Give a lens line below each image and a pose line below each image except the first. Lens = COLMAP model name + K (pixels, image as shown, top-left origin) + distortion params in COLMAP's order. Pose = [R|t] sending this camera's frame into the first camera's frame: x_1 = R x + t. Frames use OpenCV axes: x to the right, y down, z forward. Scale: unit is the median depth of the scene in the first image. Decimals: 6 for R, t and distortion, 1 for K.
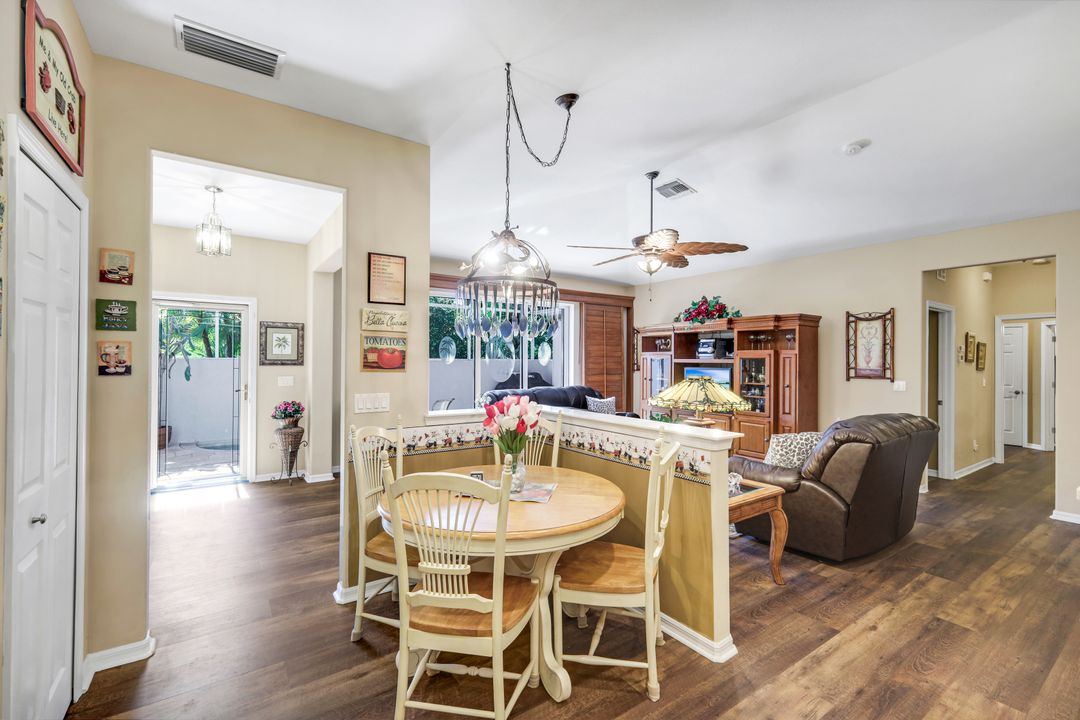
lens RADIAL K [[471.0, 0, 541.4], [0, 471.0, 357.9], [0, 0, 1]] dist [0.004571, -0.000493]
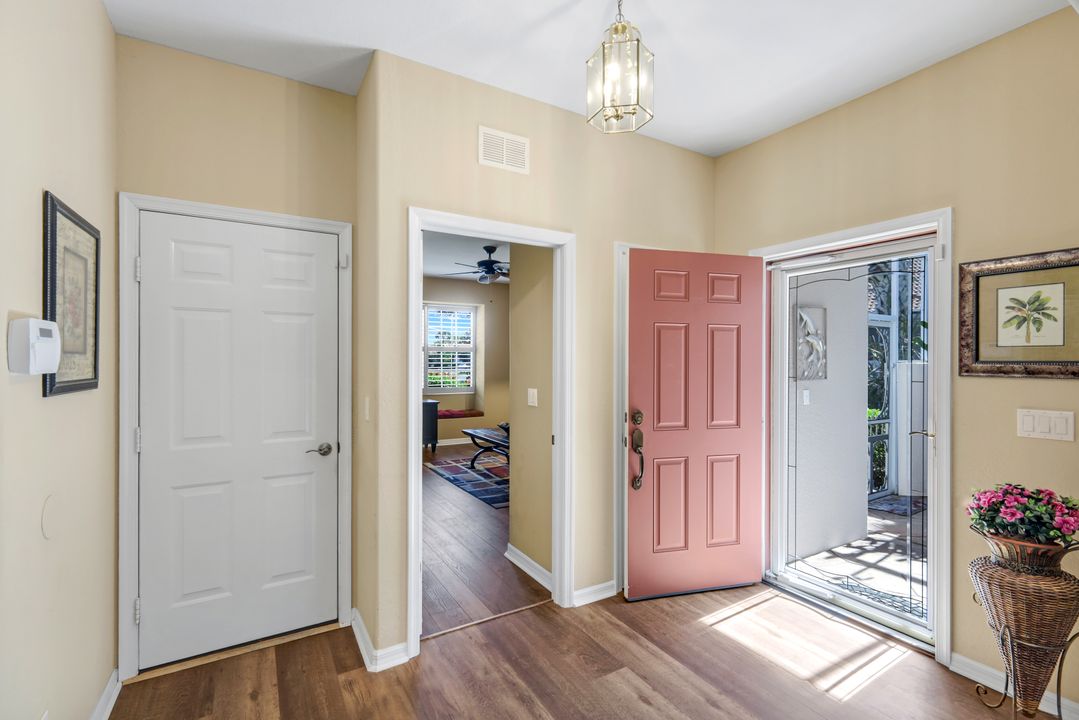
lens RADIAL K [[470.6, 0, 537.2], [0, 470.6, 364.6], [0, 0, 1]] dist [0.004571, -0.000493]
pose [[-0.064565, -0.000887, -0.997913, -0.174139], [0.000598, 0.999999, -0.000928, 0.006421], [0.997913, -0.000657, -0.064564, 0.647559]]
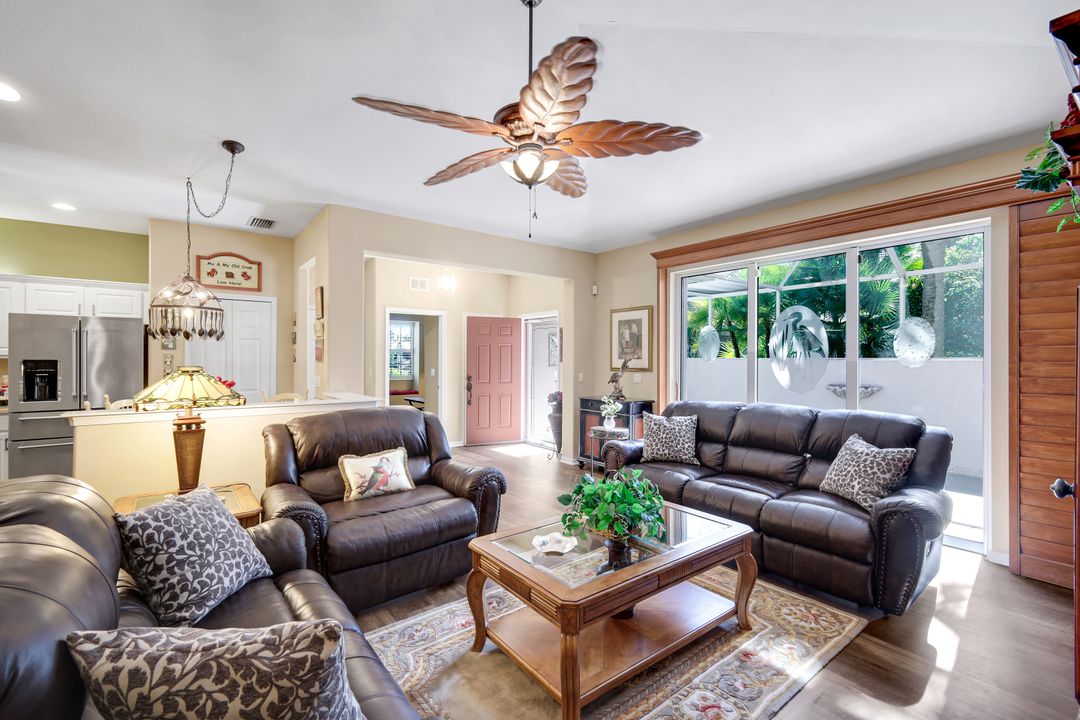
lens RADIAL K [[471.0, 0, 537.4], [0, 471.0, 358.5], [0, 0, 1]] dist [0.004571, -0.000493]
pose [[0.047999, -0.009887, -0.998798, 0.651439], [0.002748, 0.999949, -0.009766, 0.017658], [0.998844, -0.002276, 0.048023, 0.842987]]
